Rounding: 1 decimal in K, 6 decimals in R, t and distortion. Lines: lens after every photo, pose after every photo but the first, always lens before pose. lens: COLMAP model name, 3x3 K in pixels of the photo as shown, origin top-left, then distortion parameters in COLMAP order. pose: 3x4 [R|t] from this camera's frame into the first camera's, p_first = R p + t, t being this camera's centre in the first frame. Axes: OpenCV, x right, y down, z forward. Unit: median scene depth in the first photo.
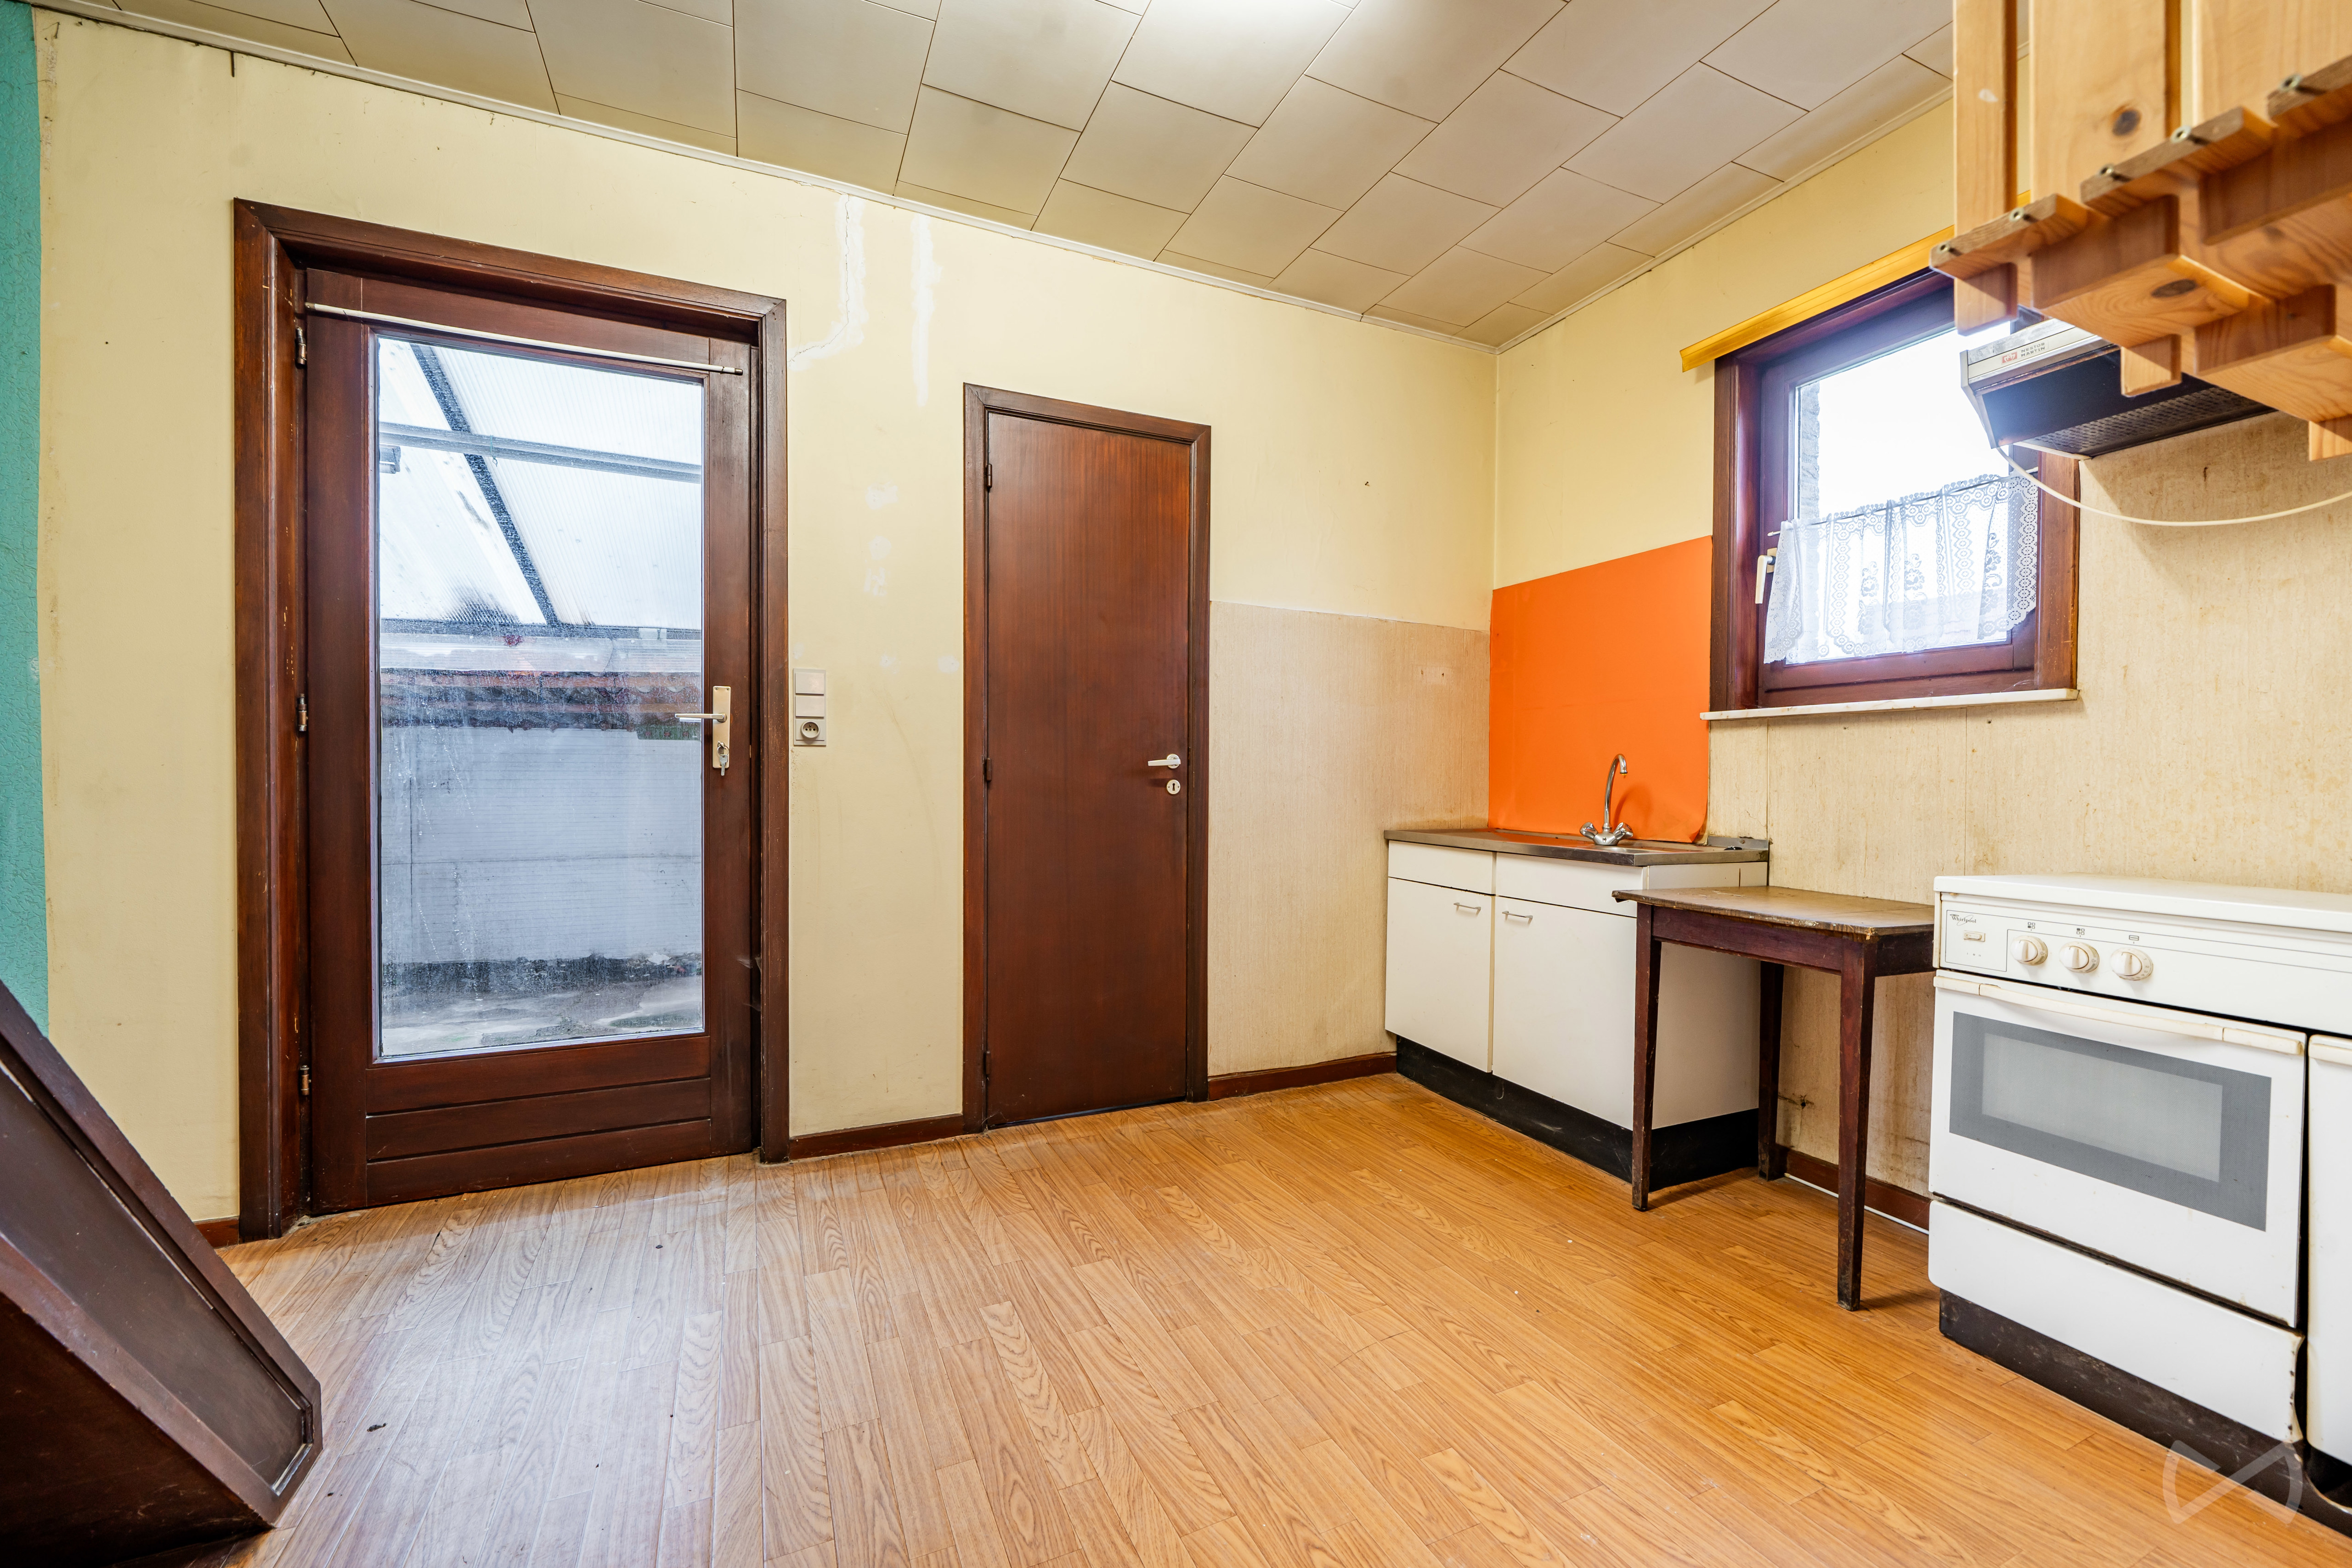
lens RADIAL K [[927.4, 0, 1165.3], [0, 927.4, 787.2], [0, 0, 1]] dist [-0.003625, 0.001469]
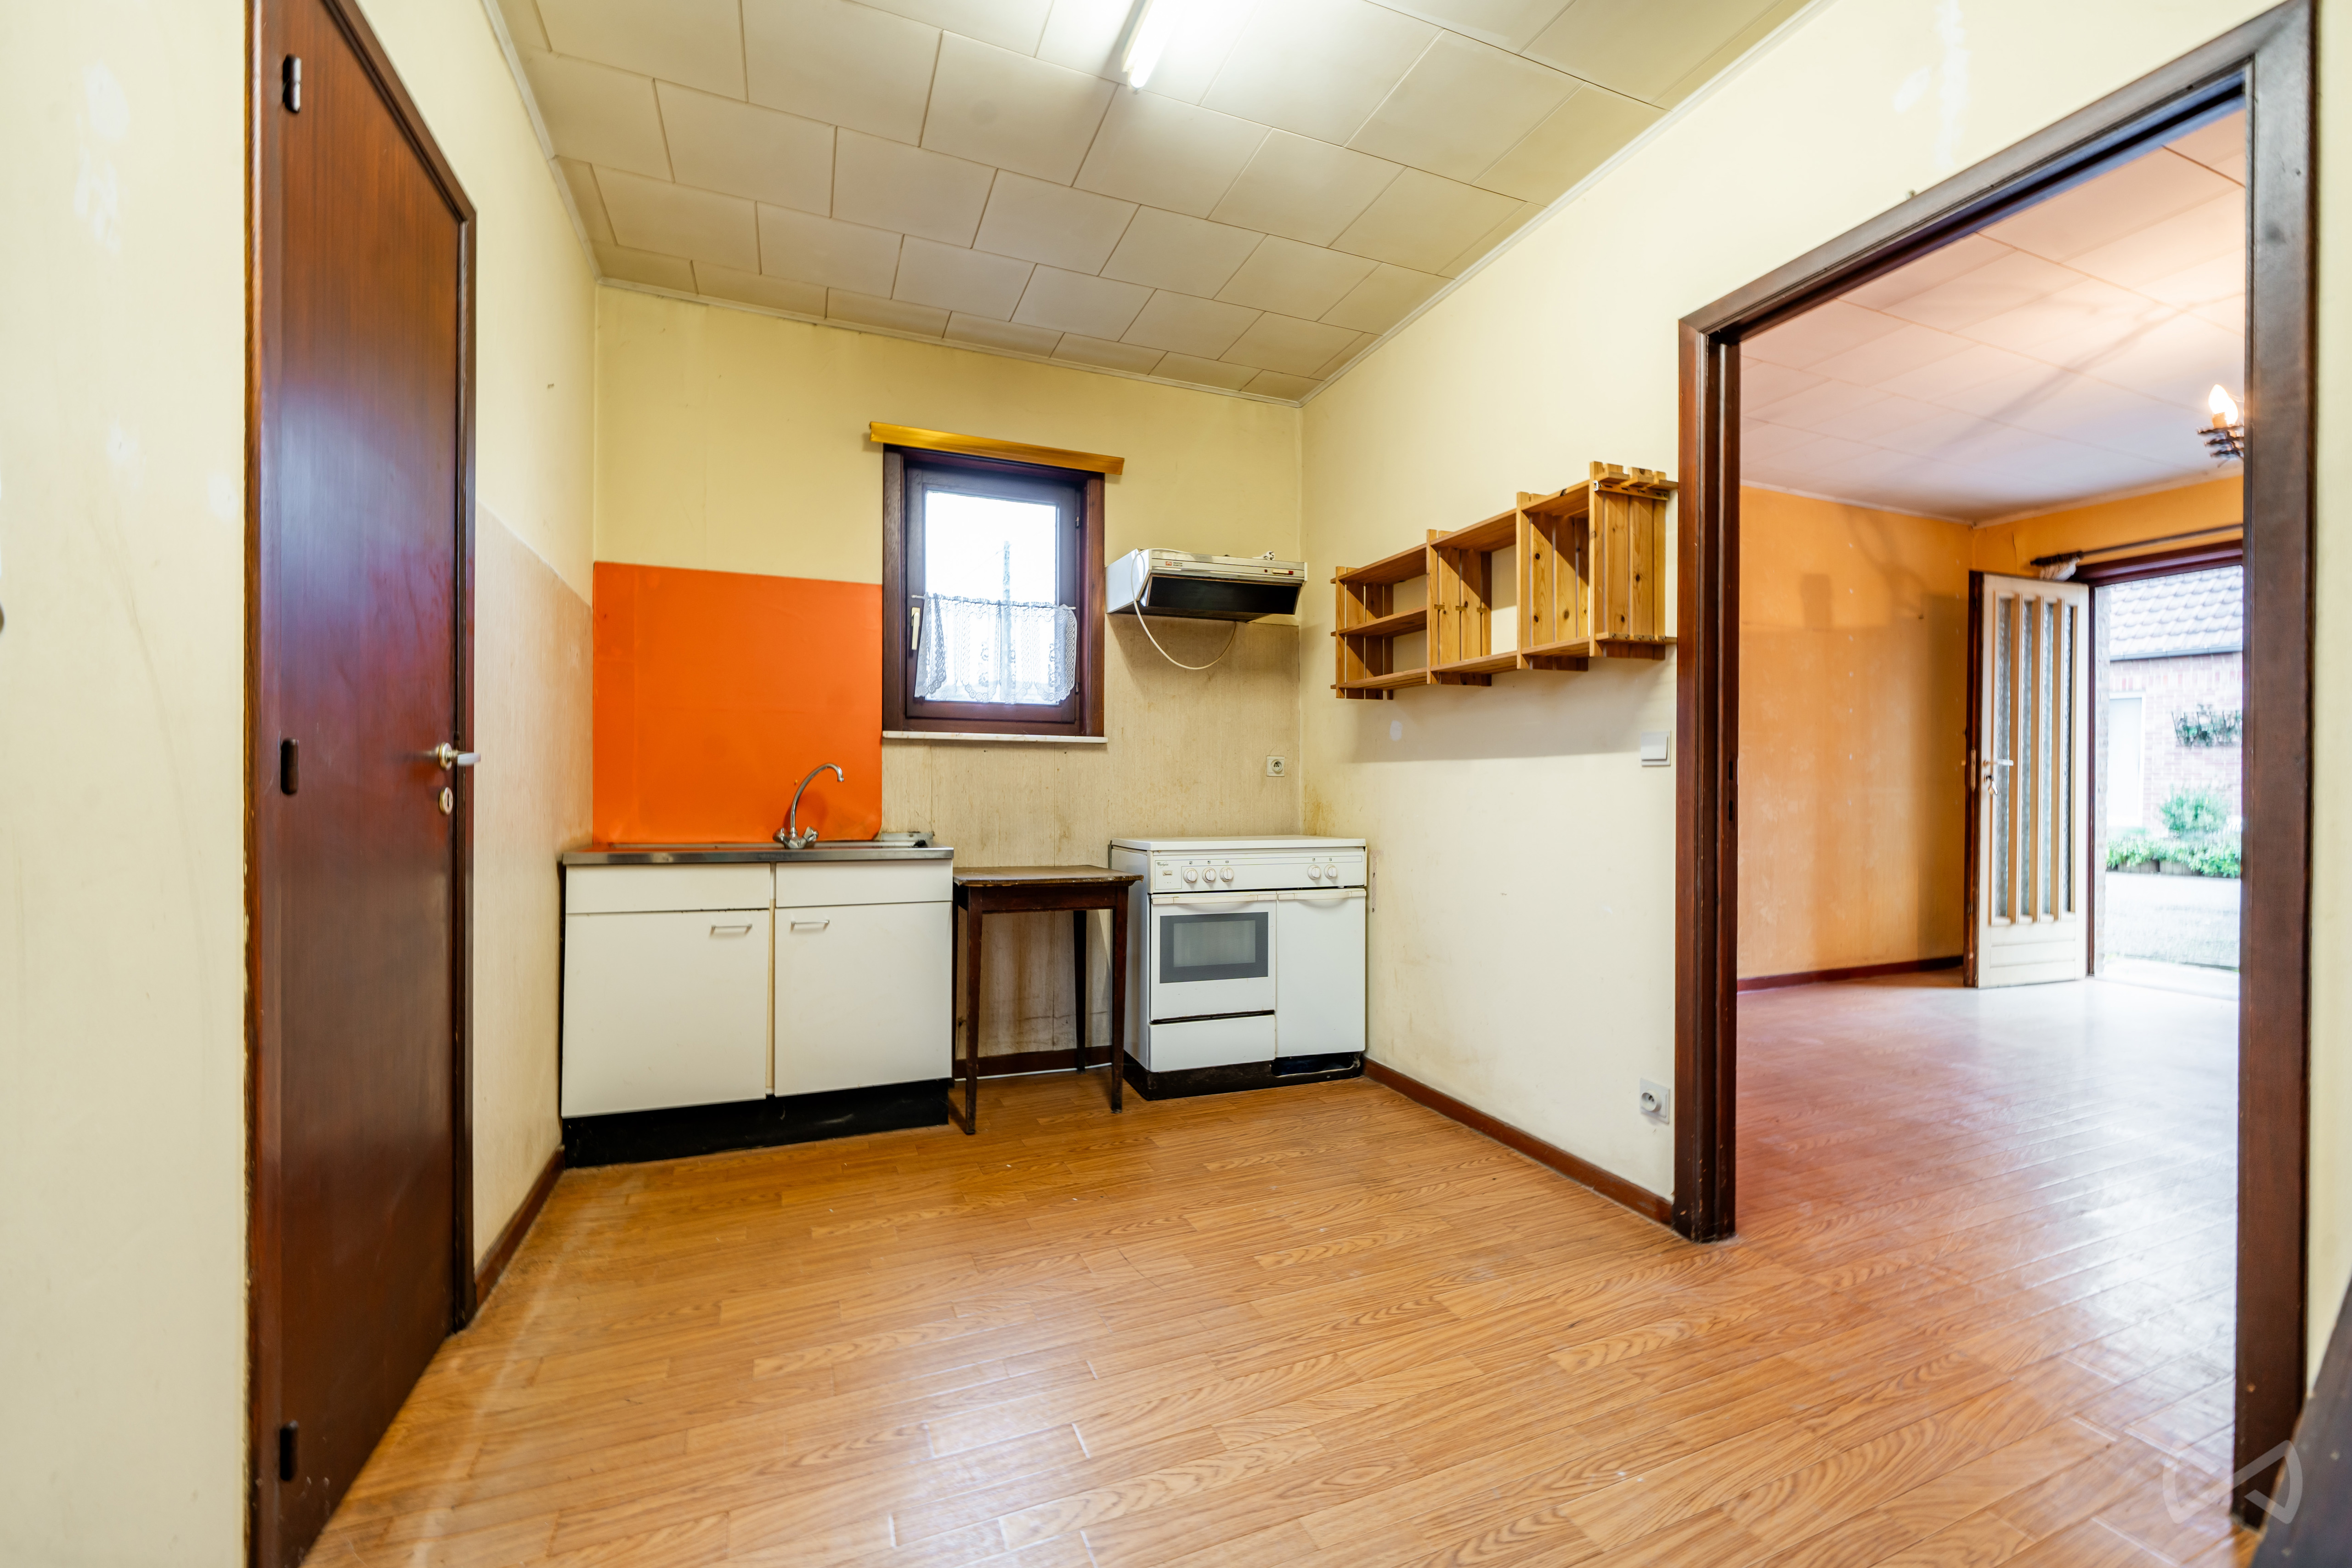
lens RADIAL K [[927.4, 0, 1170.2], [0, 927.4, 788.3], [0, 0, 1]] dist [-0.003625, 0.001469]
pose [[0.038856, -0.004736, 0.999234, -0.720642], [0.006188, 0.999971, 0.004498, -0.011056], [-0.999226, 0.006008, 0.038884, 0.686433]]
